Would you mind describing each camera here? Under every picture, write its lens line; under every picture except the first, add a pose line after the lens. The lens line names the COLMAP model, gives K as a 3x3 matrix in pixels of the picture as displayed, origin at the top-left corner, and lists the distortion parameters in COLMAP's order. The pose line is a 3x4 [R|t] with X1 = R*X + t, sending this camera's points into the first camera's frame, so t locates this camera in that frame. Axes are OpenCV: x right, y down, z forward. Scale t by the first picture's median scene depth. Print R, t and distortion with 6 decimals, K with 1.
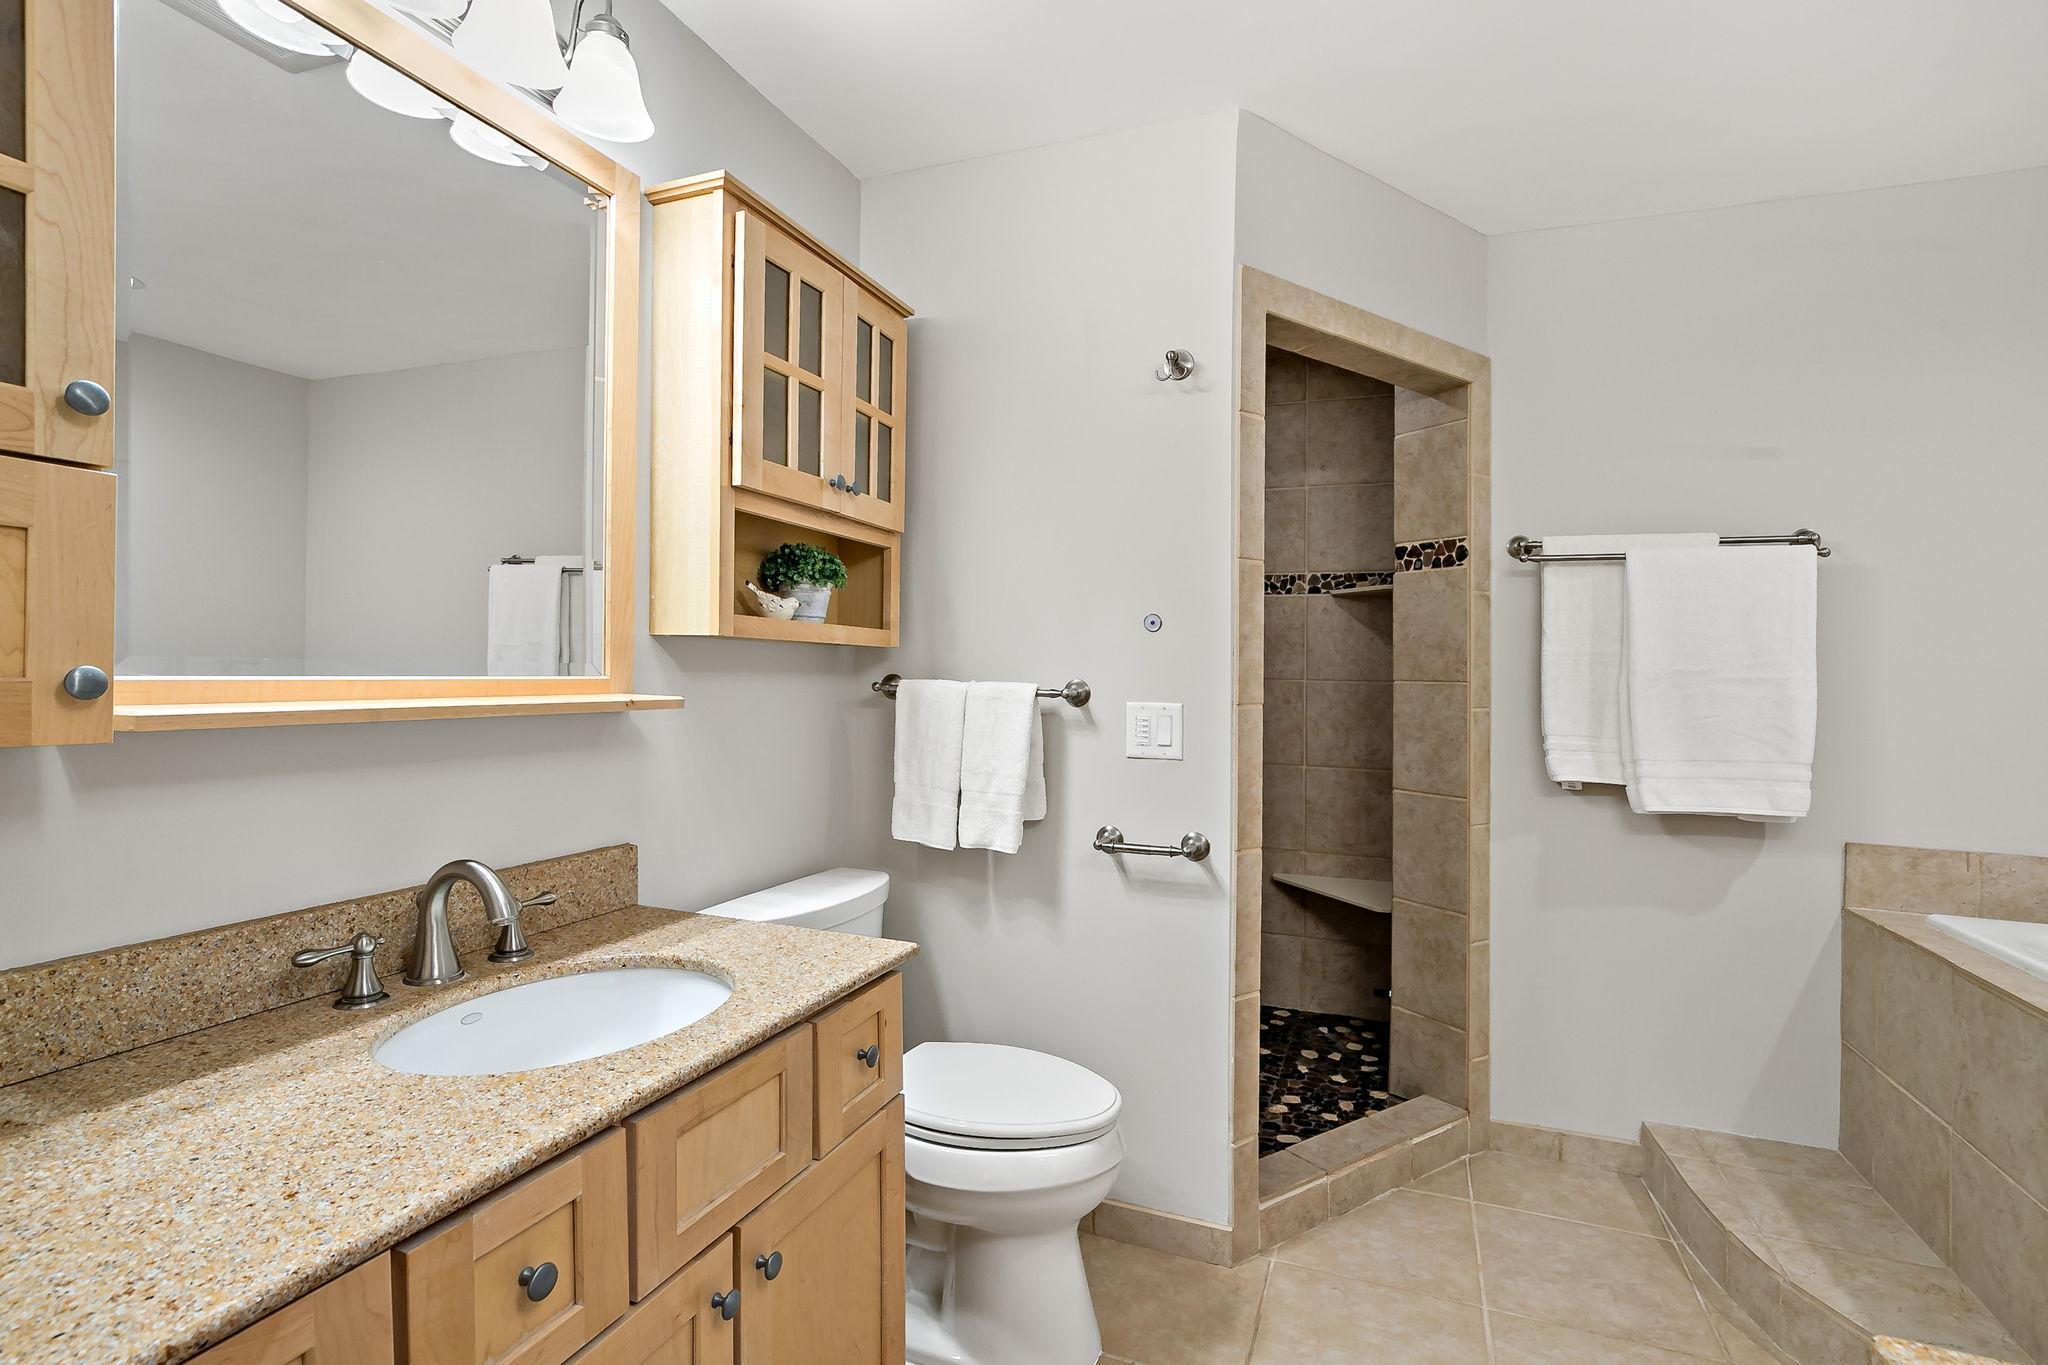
lens RADIAL K [[941.7, 0, 1030.2], [0, 941.7, 680.3], [0, 0, 1]] dist [-0.005928, 0.002243]
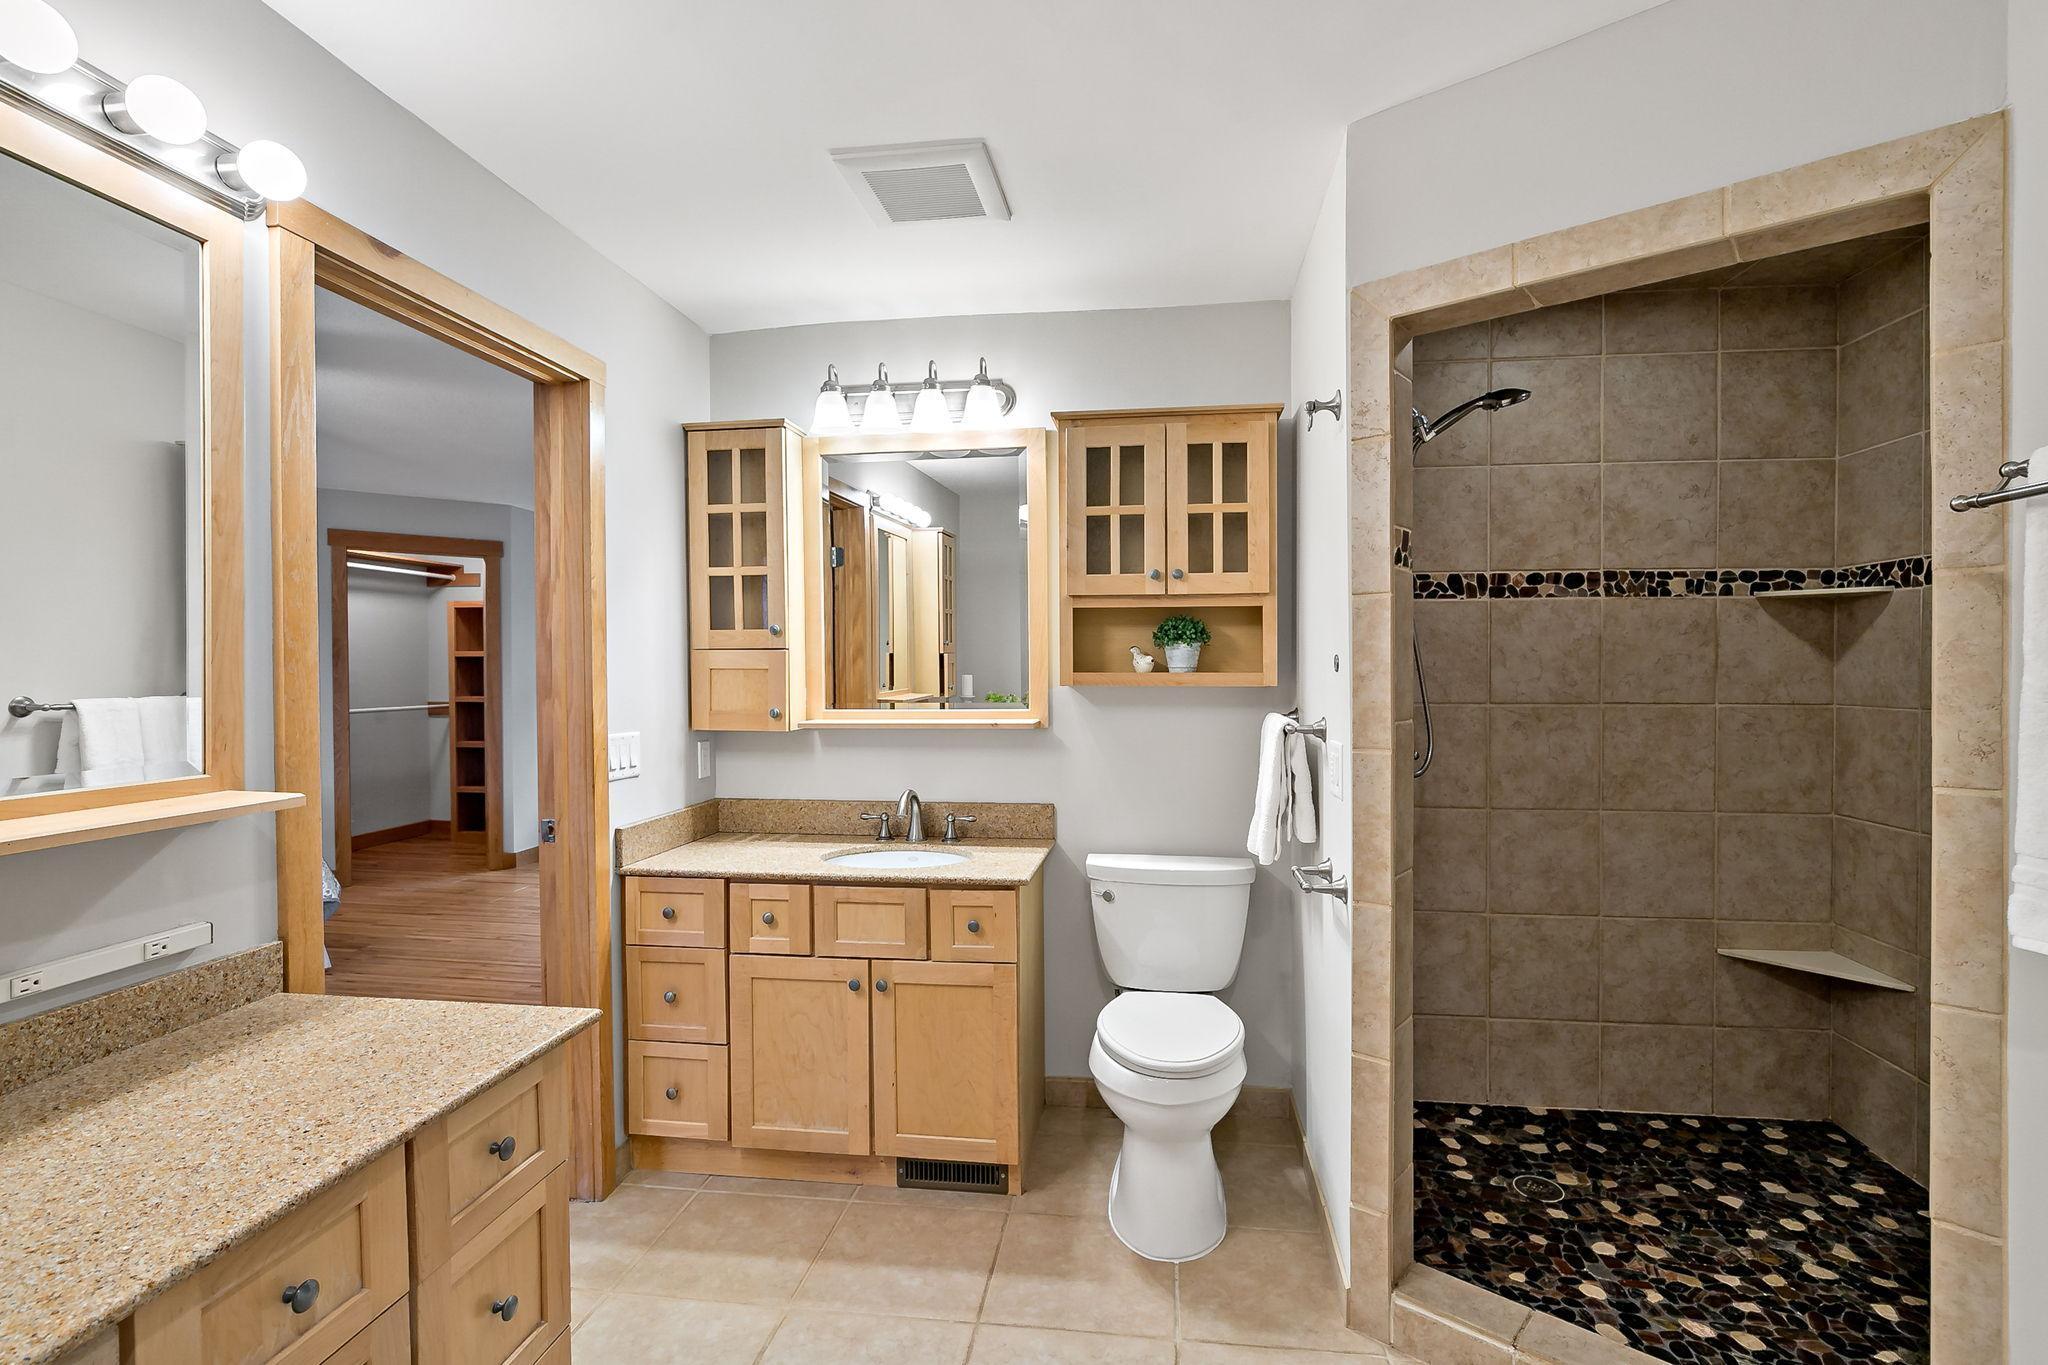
lens RADIAL K [[941.7, 0, 1033.9], [0, 941.7, 687.0], [0, 0, 1]] dist [-0.005928, 0.002243]
pose [[0.244990, -0.000588, -0.969525, 1.086680], [0.006056, 0.999981, 0.000924, -0.040151], [0.969507, -0.006098, 0.244989, 0.455057]]
